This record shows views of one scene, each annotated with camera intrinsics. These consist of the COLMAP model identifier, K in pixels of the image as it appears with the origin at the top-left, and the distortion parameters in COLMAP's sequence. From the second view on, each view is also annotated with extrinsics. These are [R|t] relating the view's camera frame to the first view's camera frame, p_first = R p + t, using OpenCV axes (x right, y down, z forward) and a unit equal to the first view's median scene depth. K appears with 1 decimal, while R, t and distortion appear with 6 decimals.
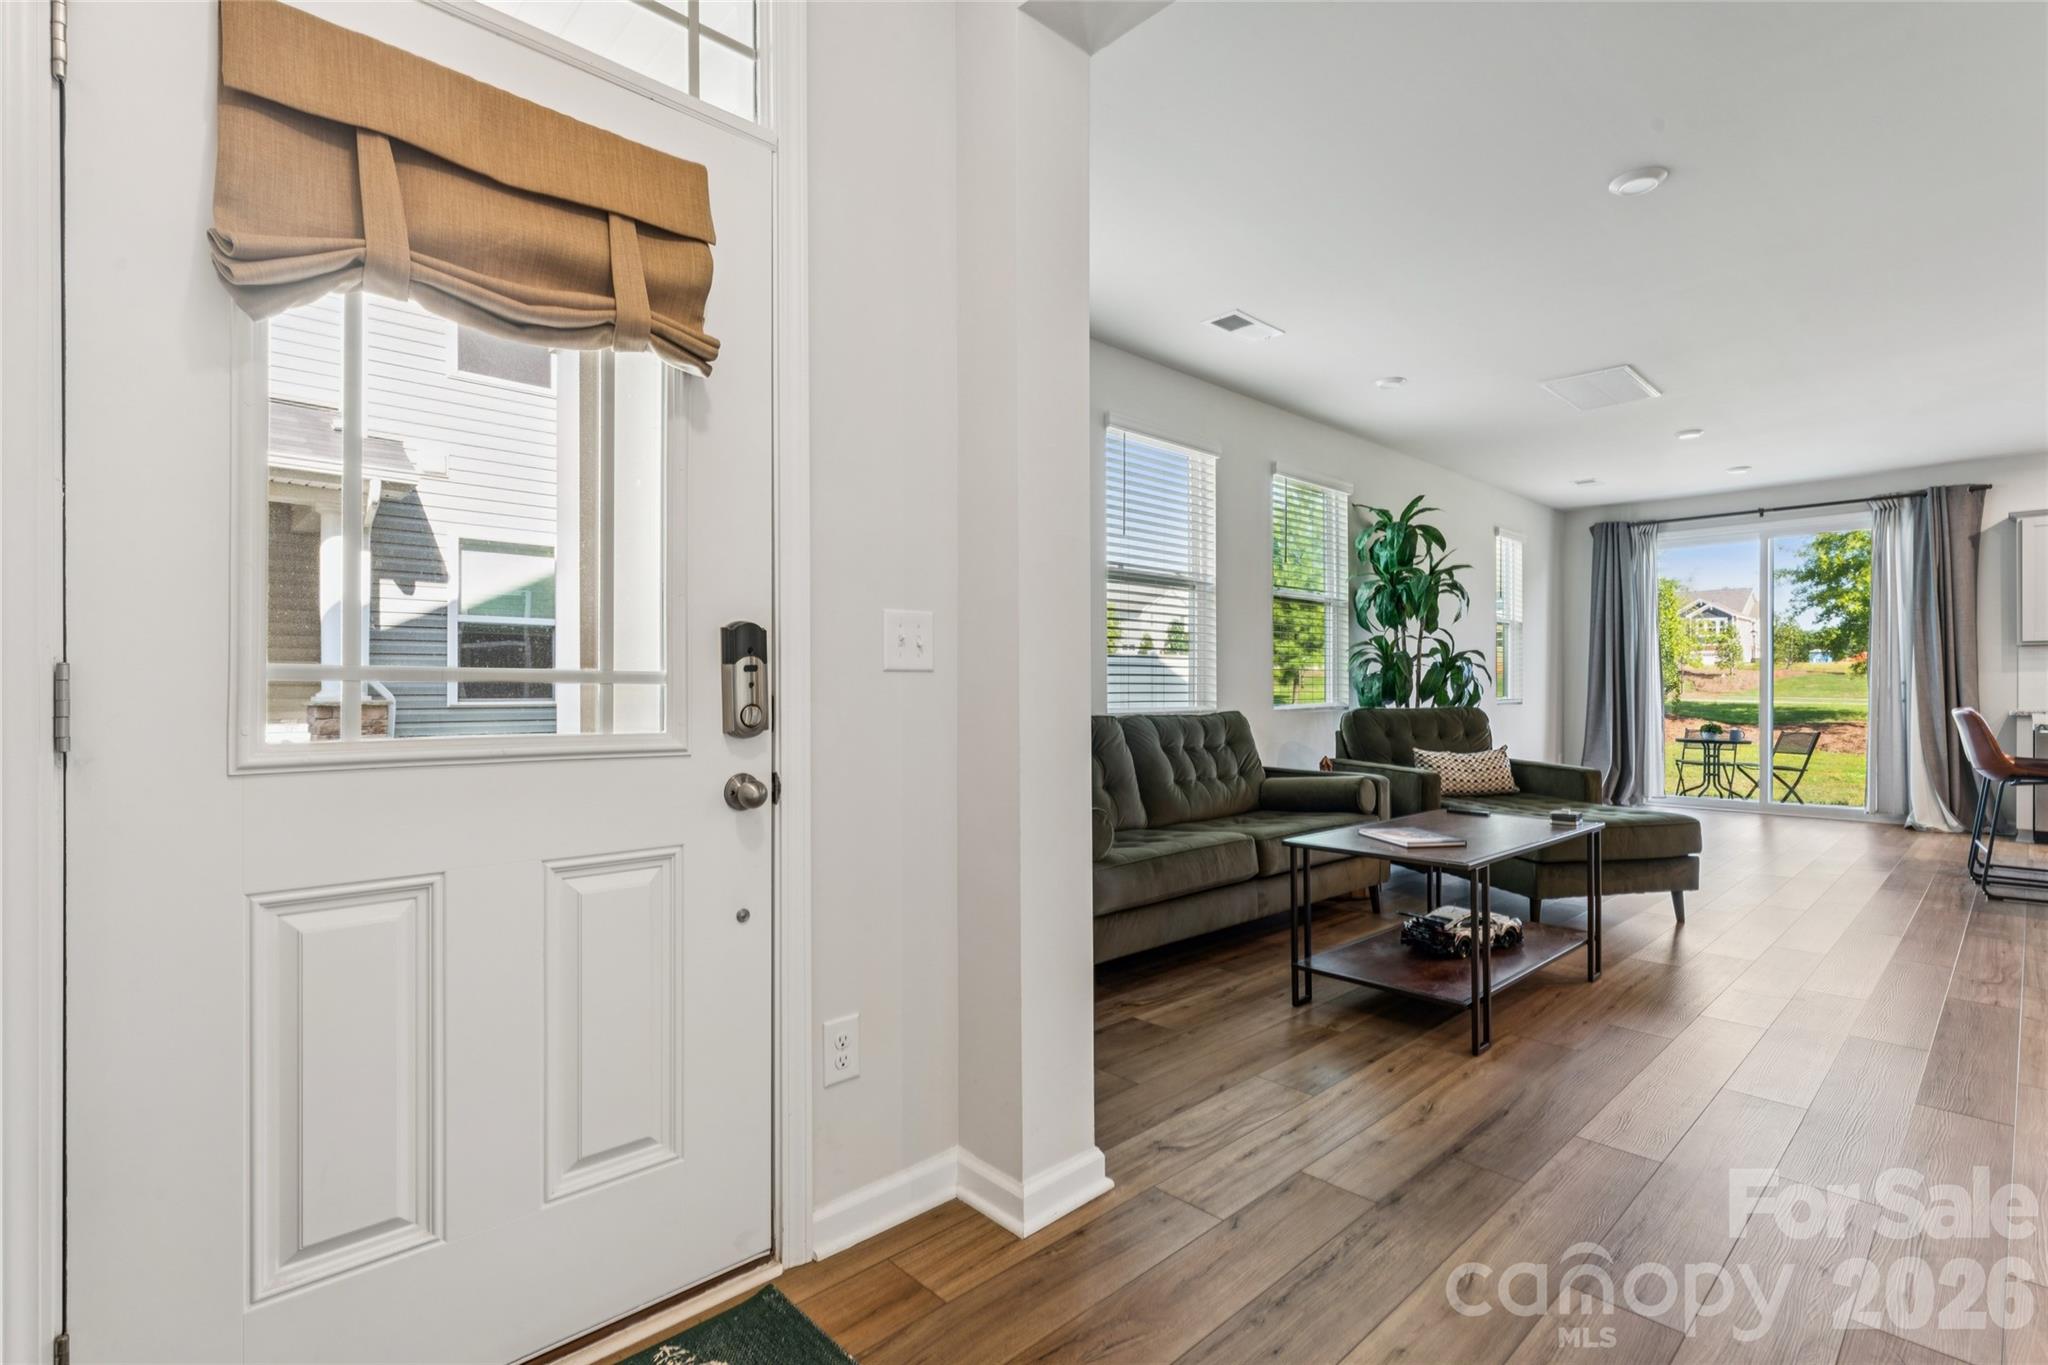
lens RADIAL K [[941.5, 0, 1024.0], [0, 941.5, 682.5], [0, 0, 1]] dist [0.000597, -0.000737]
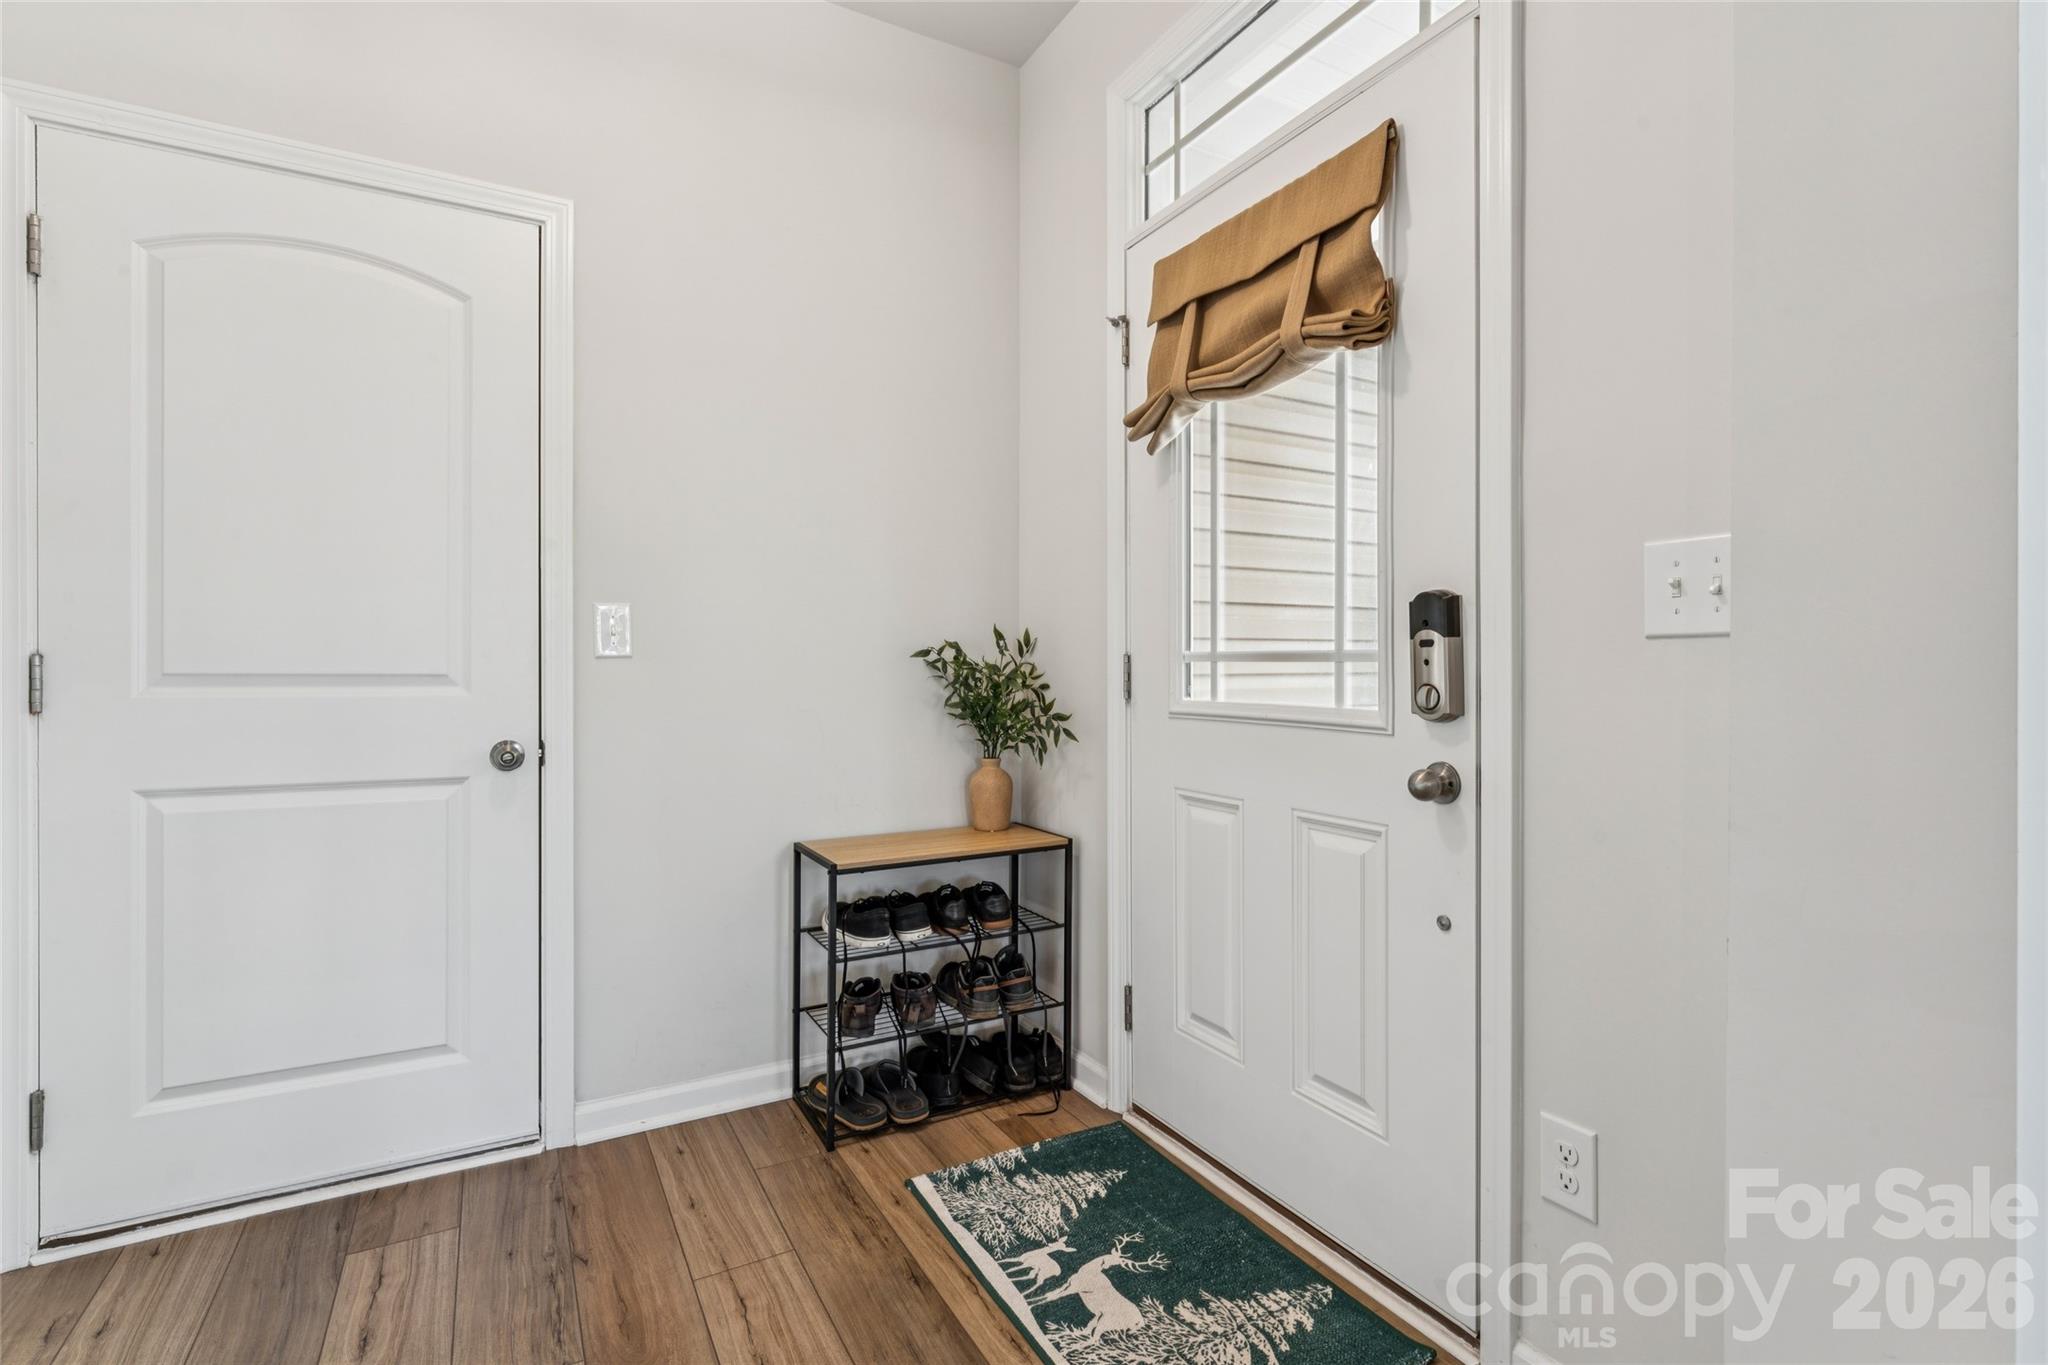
lens RADIAL K [[954.1, 0, 1025.8], [0, 954.1, 673.3], [0, 0, 1]] dist [-0.000743, -0.000216]
pose [[-0.241388, 0.004879, -0.970416, 0.674874], [0.009538, 0.999951, 0.002655, 0.007581], [0.970382, -0.008615, -0.241423, 0.852843]]
